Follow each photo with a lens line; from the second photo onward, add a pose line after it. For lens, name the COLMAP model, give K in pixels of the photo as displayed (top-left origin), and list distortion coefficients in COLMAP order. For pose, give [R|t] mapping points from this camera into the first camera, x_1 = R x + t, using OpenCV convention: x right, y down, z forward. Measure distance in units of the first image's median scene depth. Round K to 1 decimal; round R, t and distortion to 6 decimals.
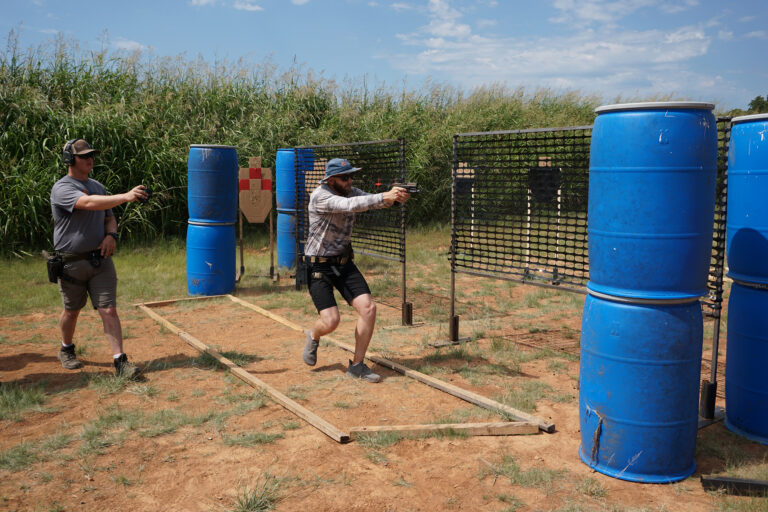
lens RADIAL K [[686.9, 0, 385.8], [0, 686.9, 249.5], [0, 0, 1]] dist [-0.000065, -0.033184]
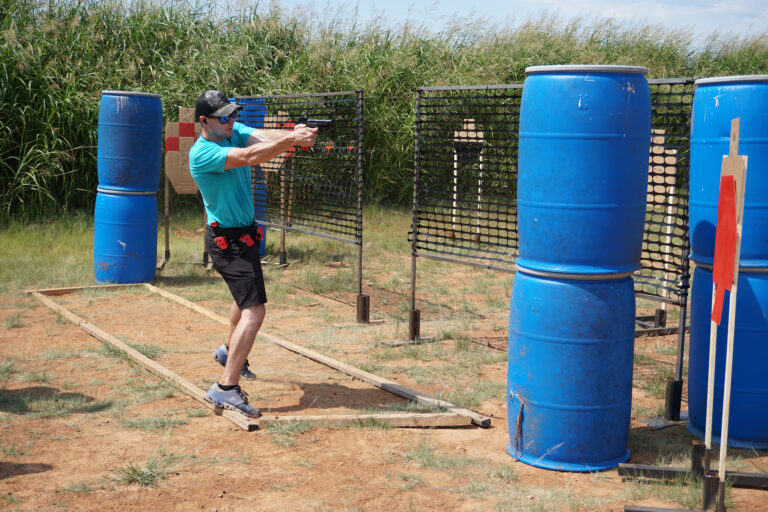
lens RADIAL K [[1002.8, 0, 382.0], [0, 1002.8, 263.5], [0, 0, 1]] dist [0.031691, 0.000000]
pose [[0.999556, 0.027186, -0.012197, 0.073893], [-0.026968, 0.999479, 0.017721, 0.021107], [0.012672, -0.017385, 0.999769, -0.197800]]
